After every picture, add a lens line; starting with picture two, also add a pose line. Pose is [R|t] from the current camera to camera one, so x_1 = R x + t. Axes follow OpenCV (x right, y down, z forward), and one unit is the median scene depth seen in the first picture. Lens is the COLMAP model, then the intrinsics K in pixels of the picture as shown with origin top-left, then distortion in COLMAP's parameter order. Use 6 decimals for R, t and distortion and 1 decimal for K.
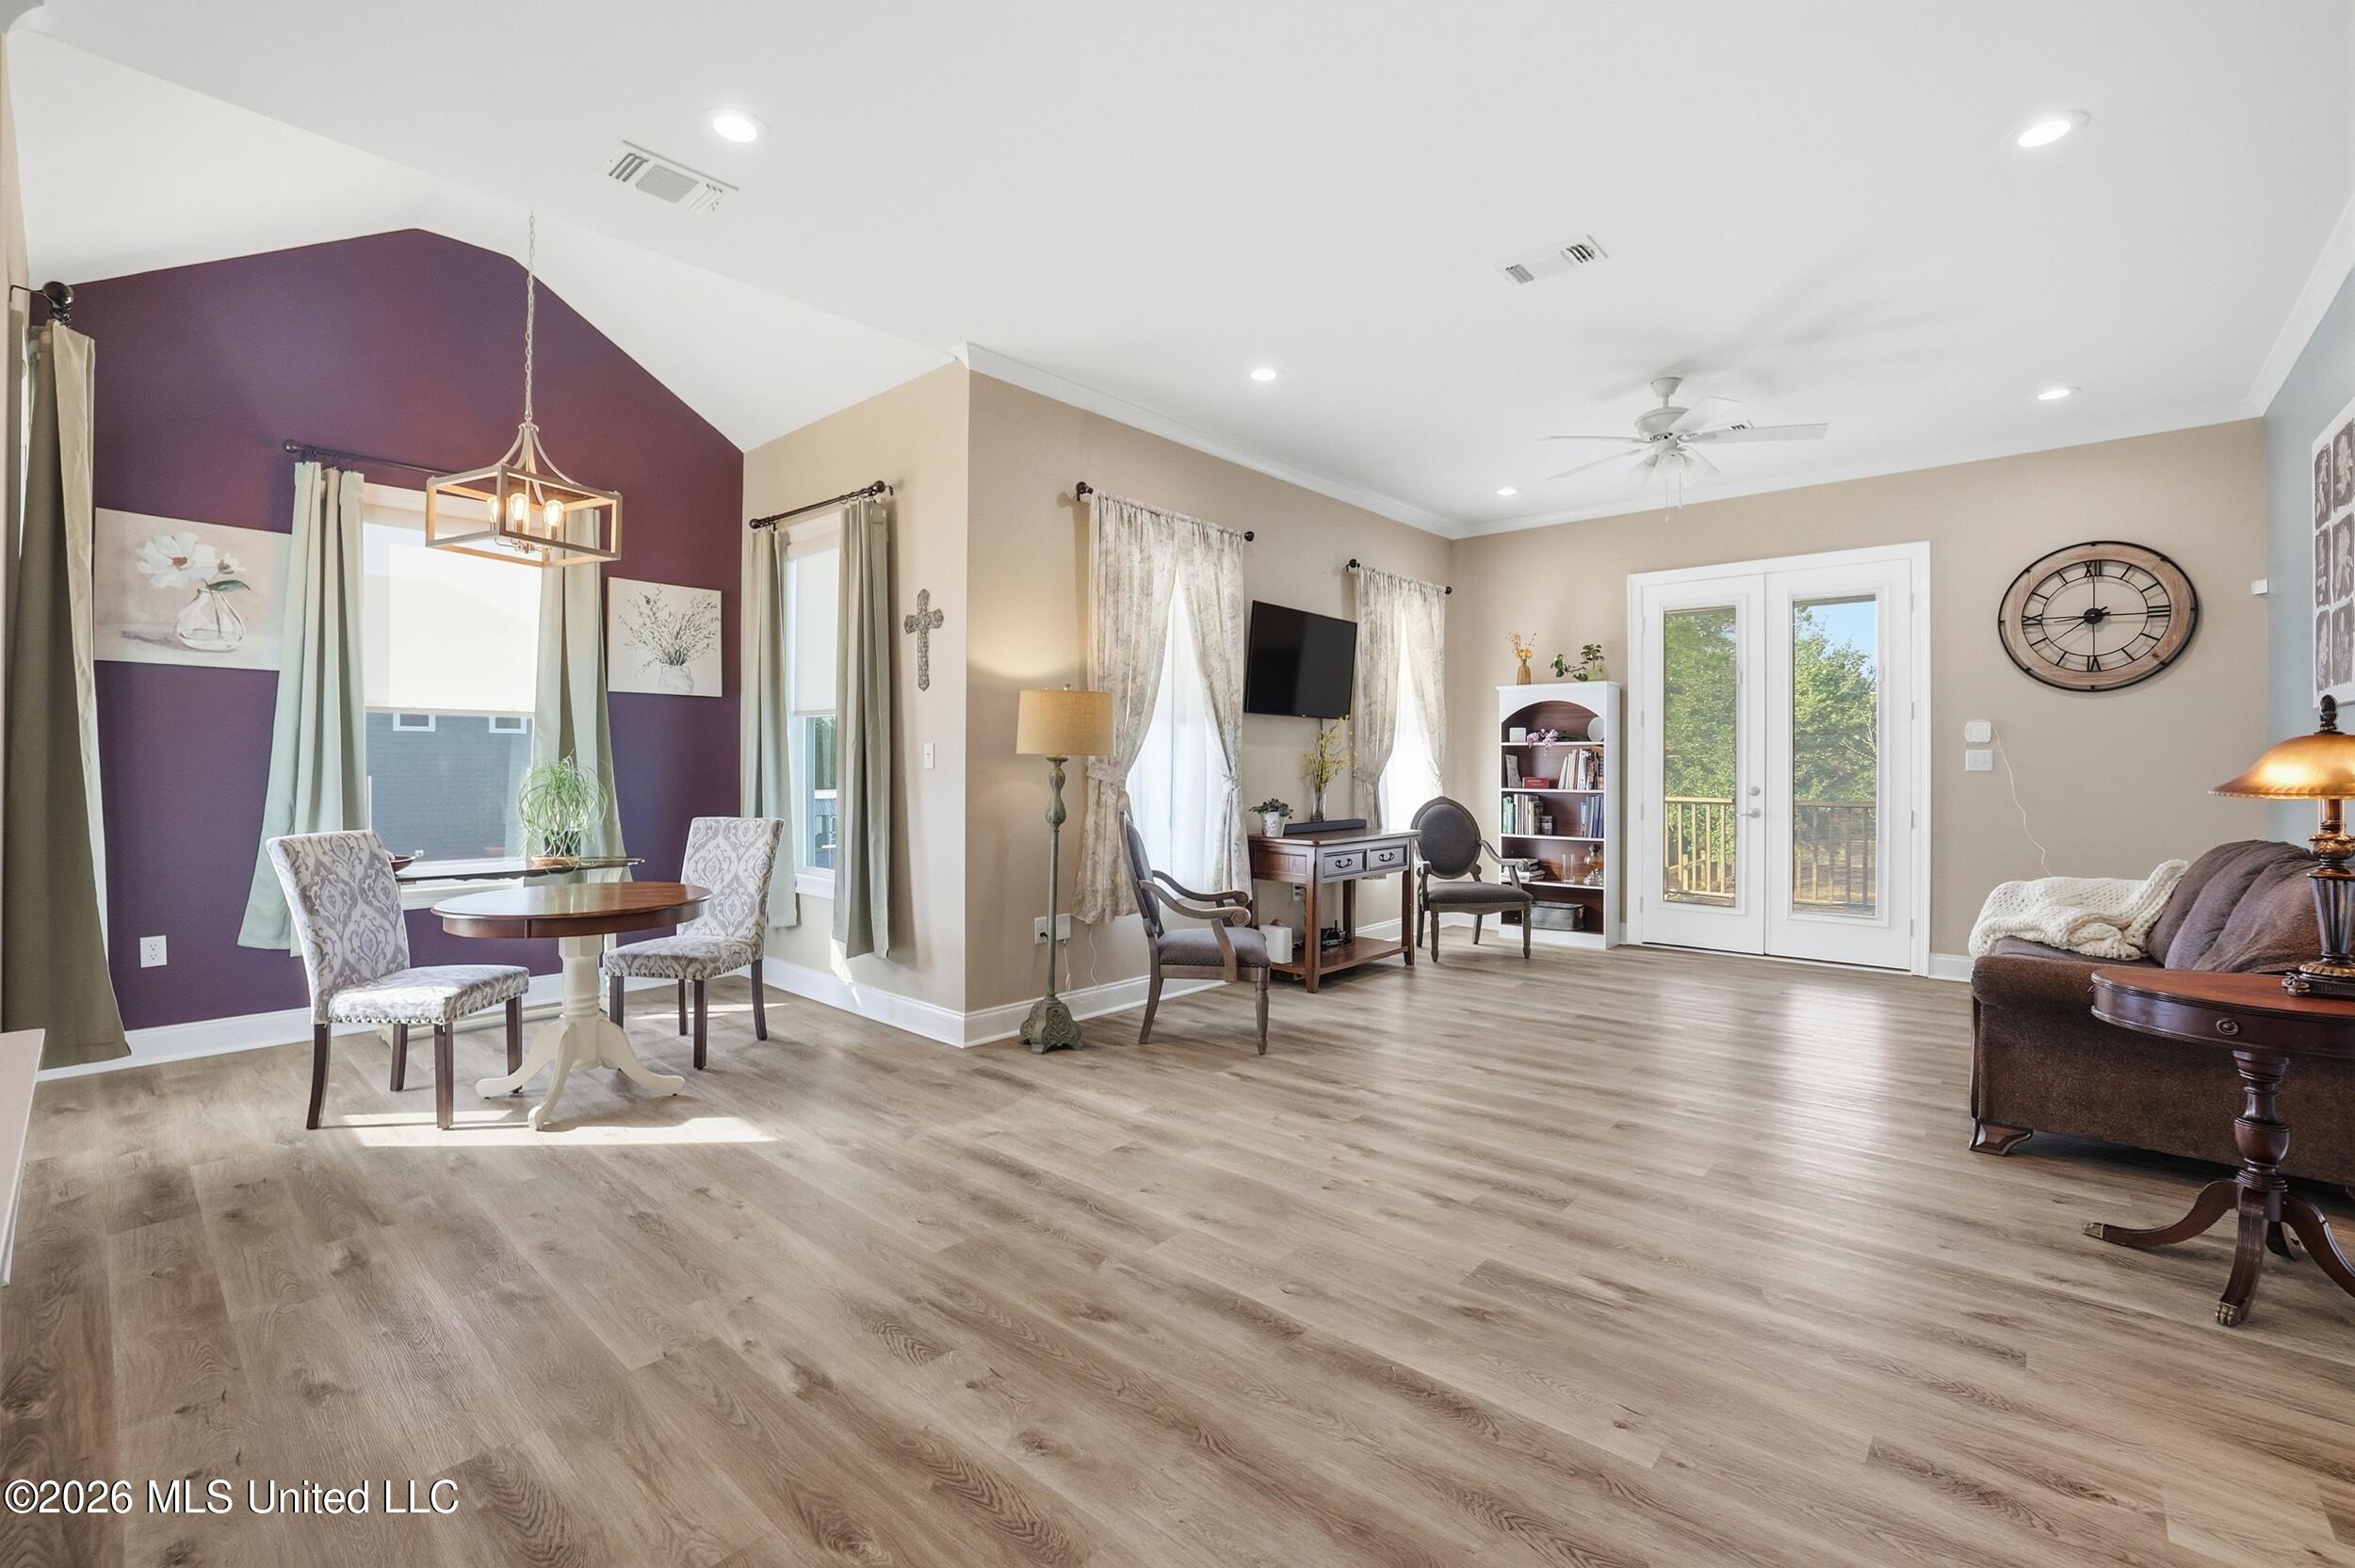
lens RADIAL K [[1011.9, 0, 1169.5], [0, 1011.9, 767.6], [0, 0, 1]] dist [-0.050567, 0.017064]
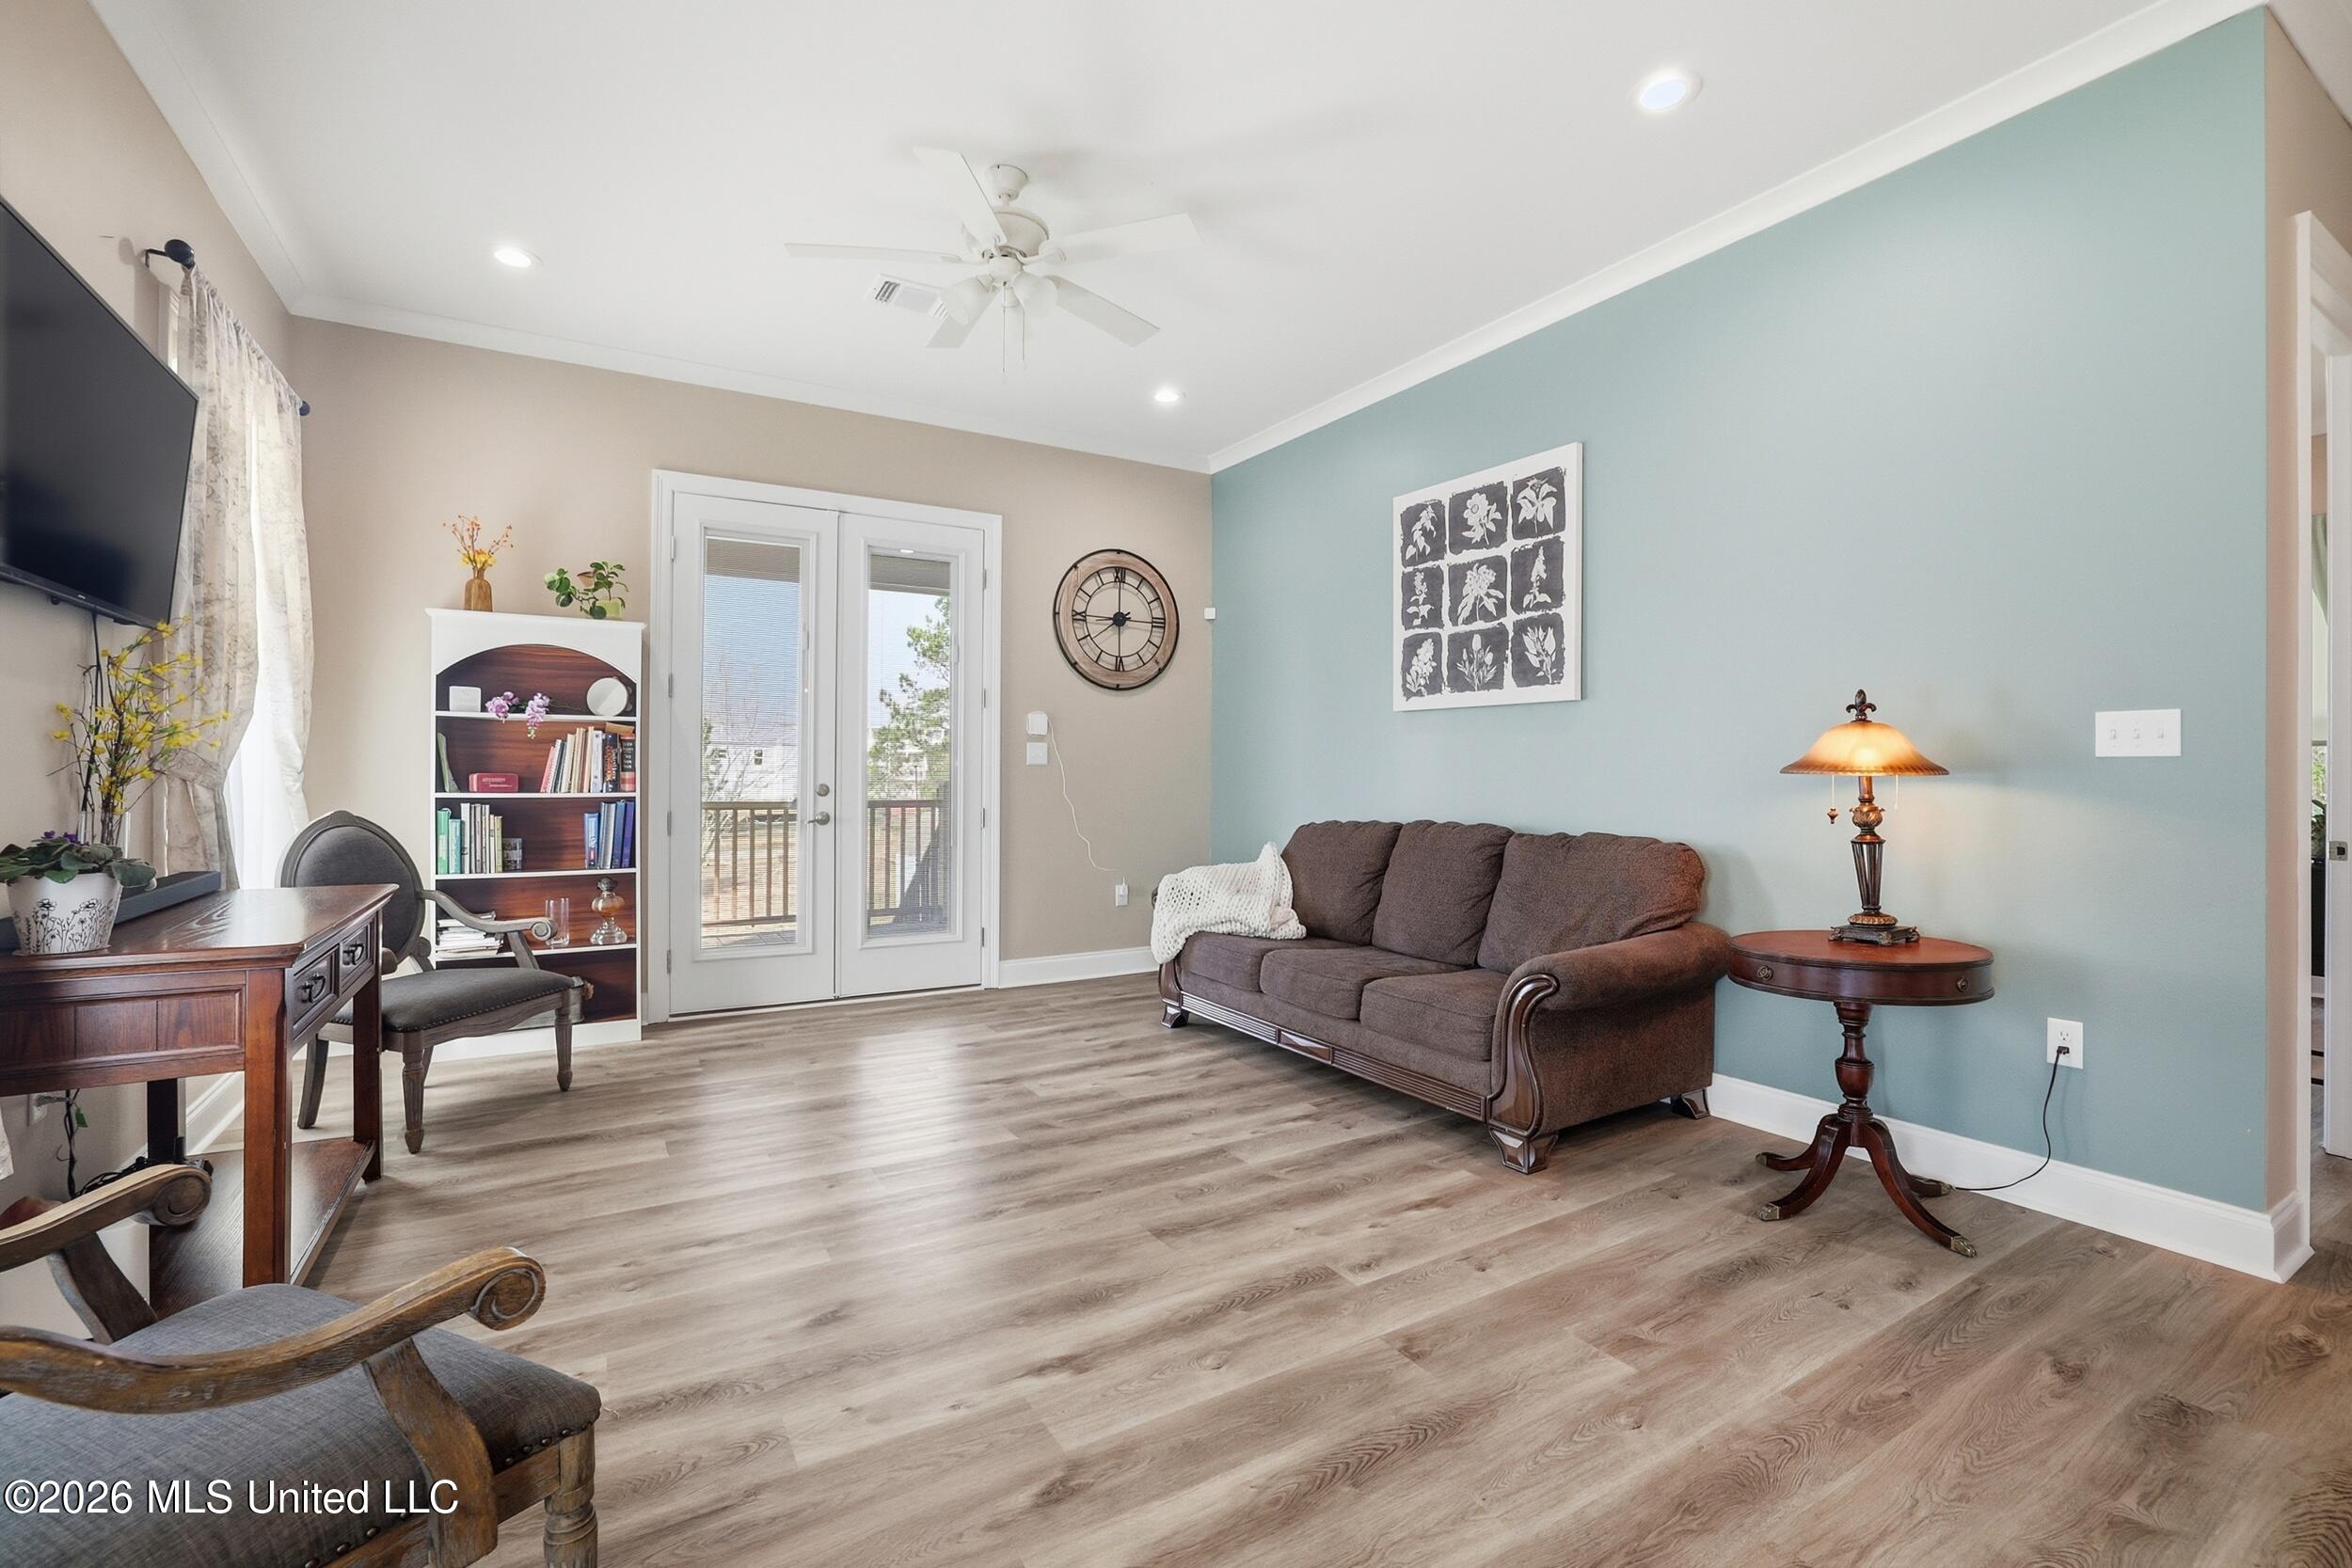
lens RADIAL K [[1026.6, 0, 1160.7], [0, 1026.6, 760.8], [0, 0, 1]] dist [-0.048253, 0.019073]
pose [[0.298129, 0.011896, 0.954451, -0.121831], [-0.000840, 0.999925, -0.012201, 0.014473], [-0.954525, 0.002836, 0.298117, 0.716322]]
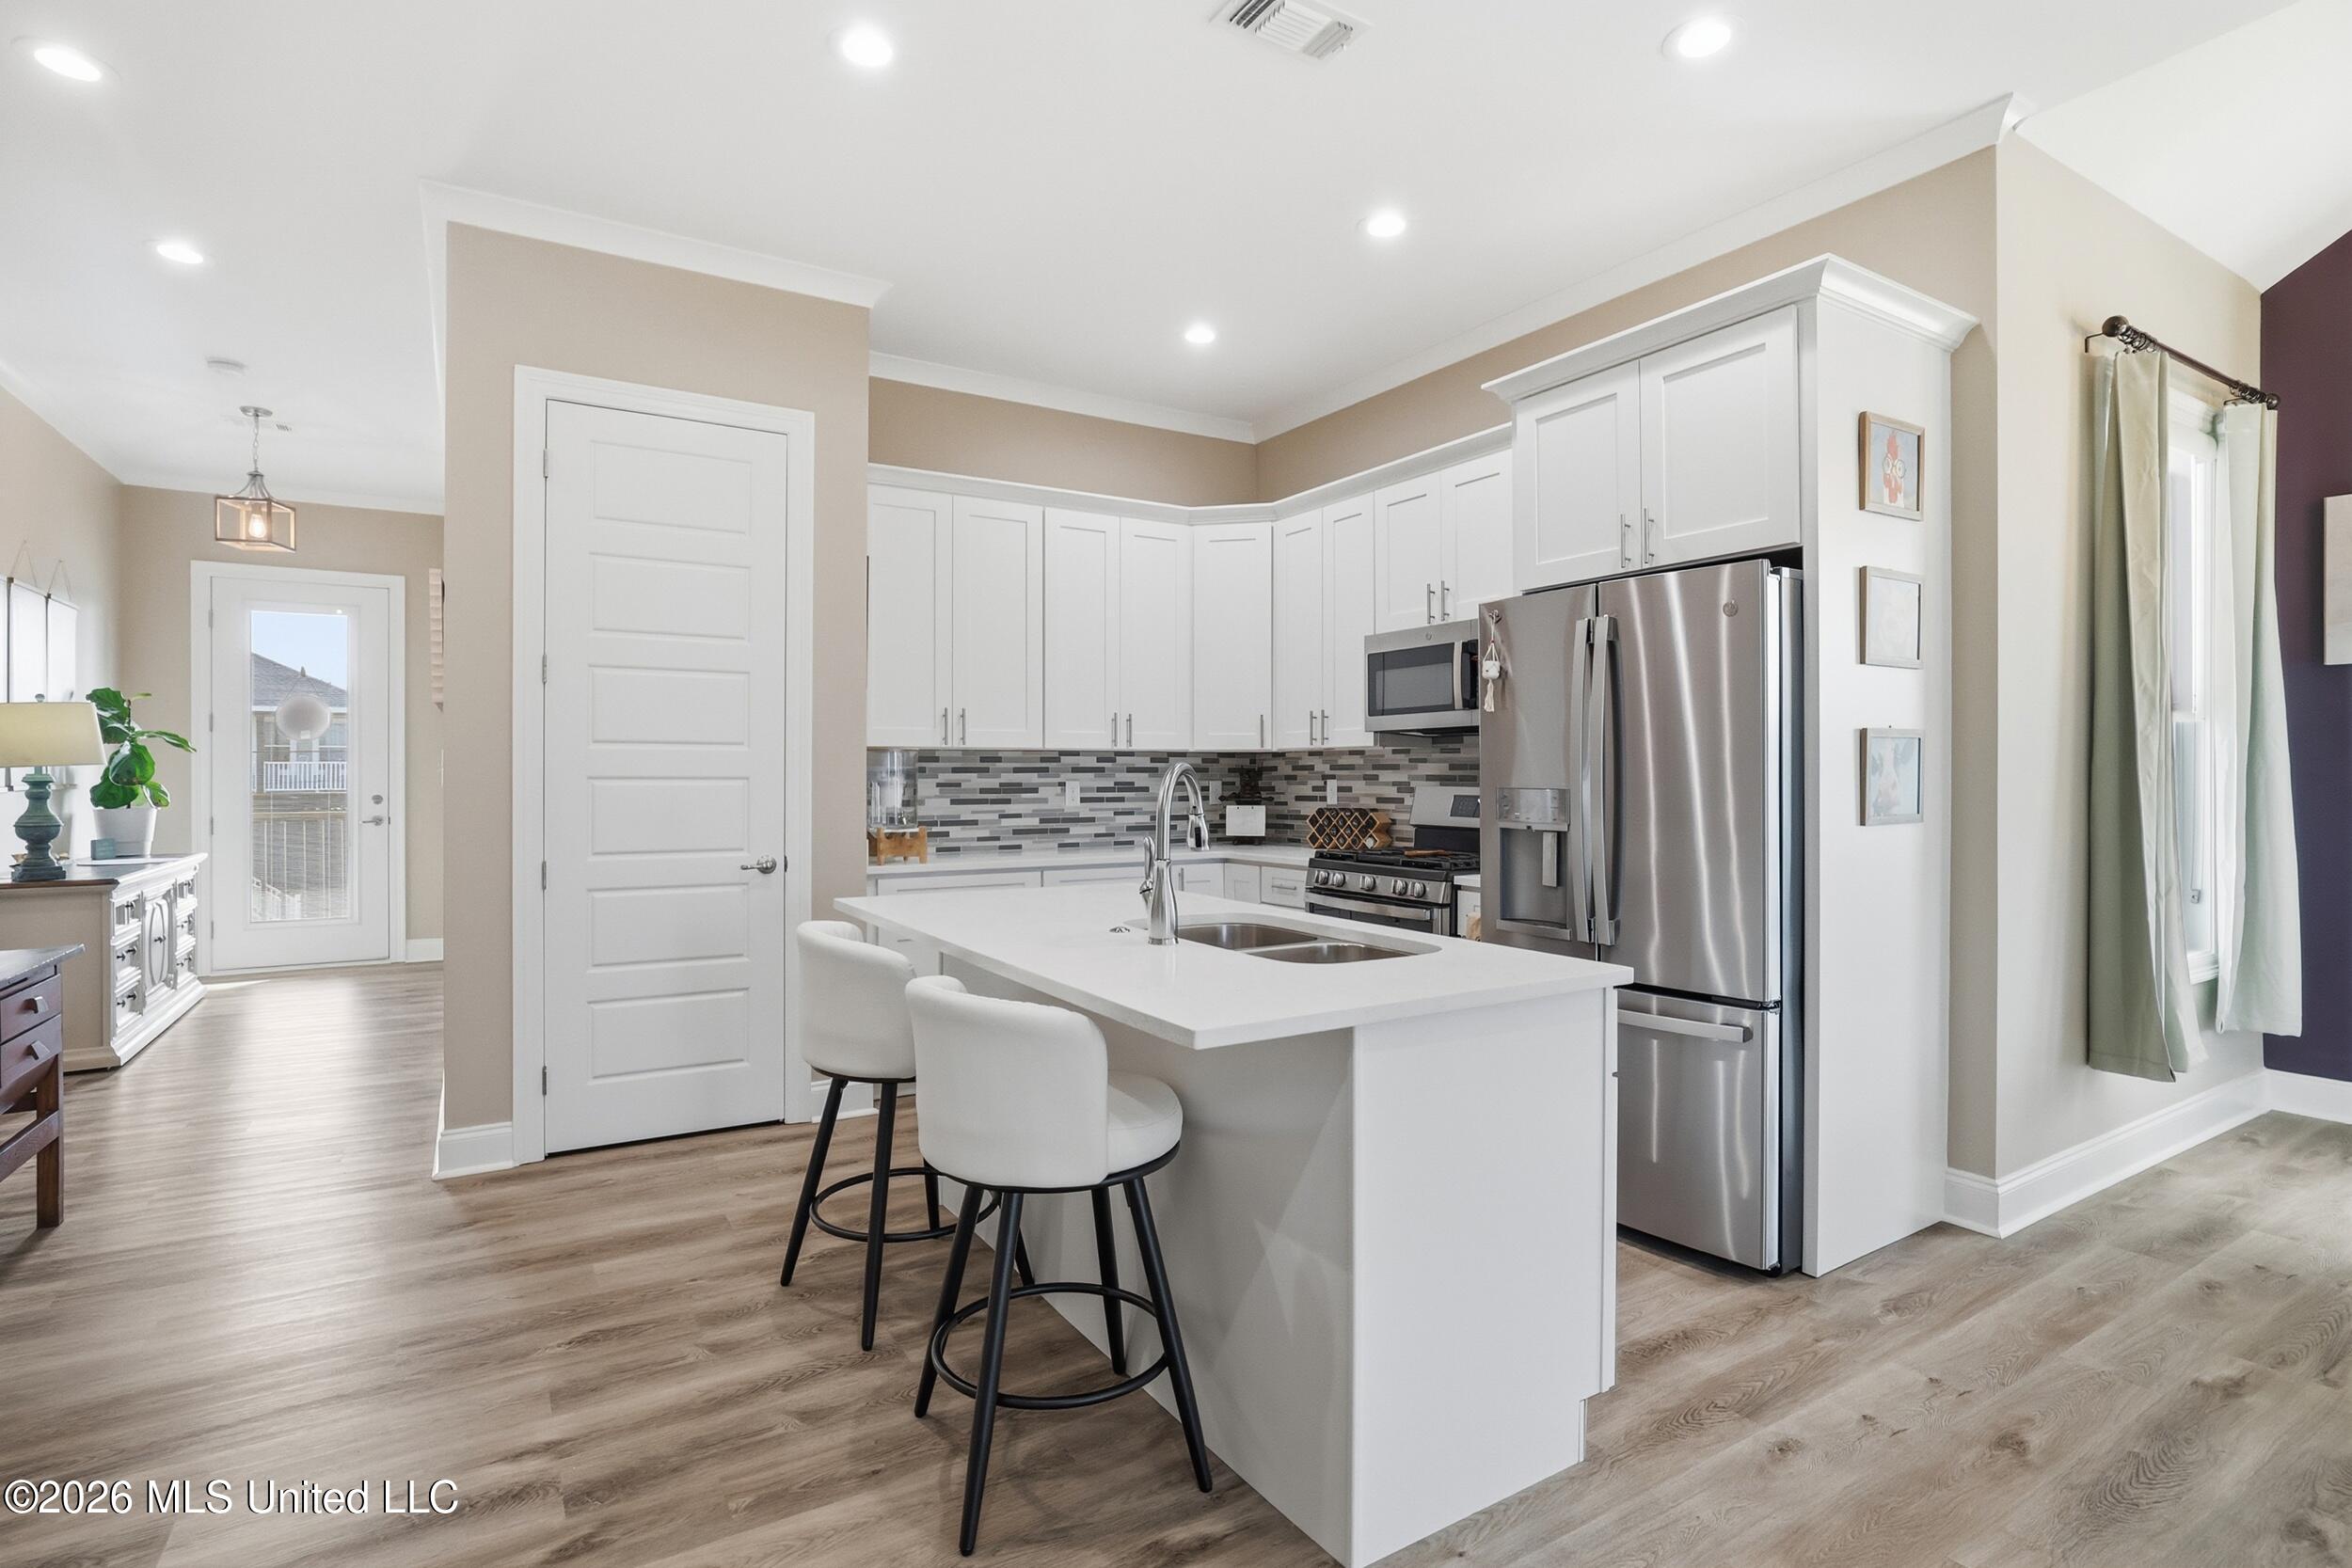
lens RADIAL K [[1149.9, 0, 1179.9], [0, 1149.9, 775.1], [0, 0, 1]] dist [-0.041138, 0.022299]
pose [[-0.276443, -0.003149, -0.961025, 0.172412], [-0.001563, 0.999995, -0.002828, -0.002457], [0.961029, 0.000720, -0.276446, 0.222199]]
